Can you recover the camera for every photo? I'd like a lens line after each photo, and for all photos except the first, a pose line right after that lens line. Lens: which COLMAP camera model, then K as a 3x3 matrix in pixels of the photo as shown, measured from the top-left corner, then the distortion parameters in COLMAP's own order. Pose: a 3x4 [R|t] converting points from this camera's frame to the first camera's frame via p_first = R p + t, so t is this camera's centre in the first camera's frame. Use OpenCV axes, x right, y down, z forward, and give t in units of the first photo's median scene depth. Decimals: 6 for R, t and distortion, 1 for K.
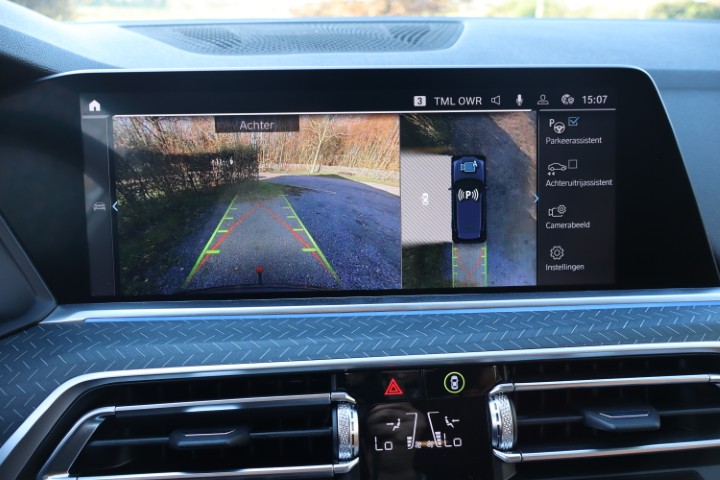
lens RADIAL K [[601.4, 0, 360.0], [0, 601.4, 240.0], [0, 0, 1]] dist [-0.002377, -0.000376]
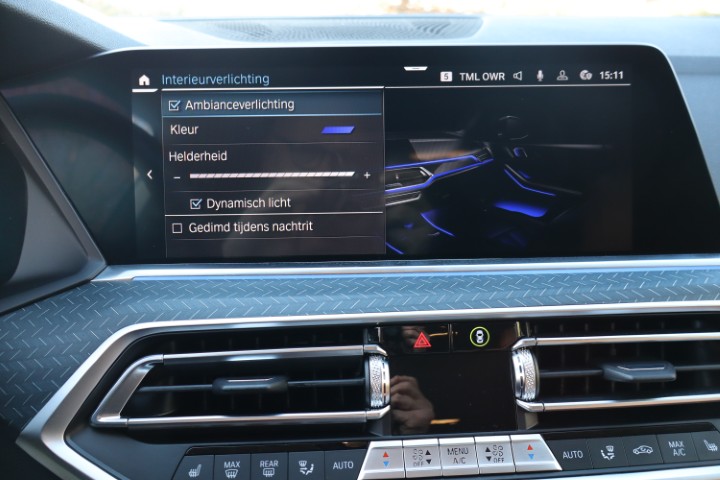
lens RADIAL K [[601.4, 0, 360.0], [0, 601.4, 240.0], [0, 0, 1]] dist [-0.002377, -0.000376]
pose [[0.999790, 0.004214, -0.020039, -0.032922], [-0.004635, 0.999768, -0.021050, 0.087598], [0.019946, 0.021138, 0.999578, -0.066828]]
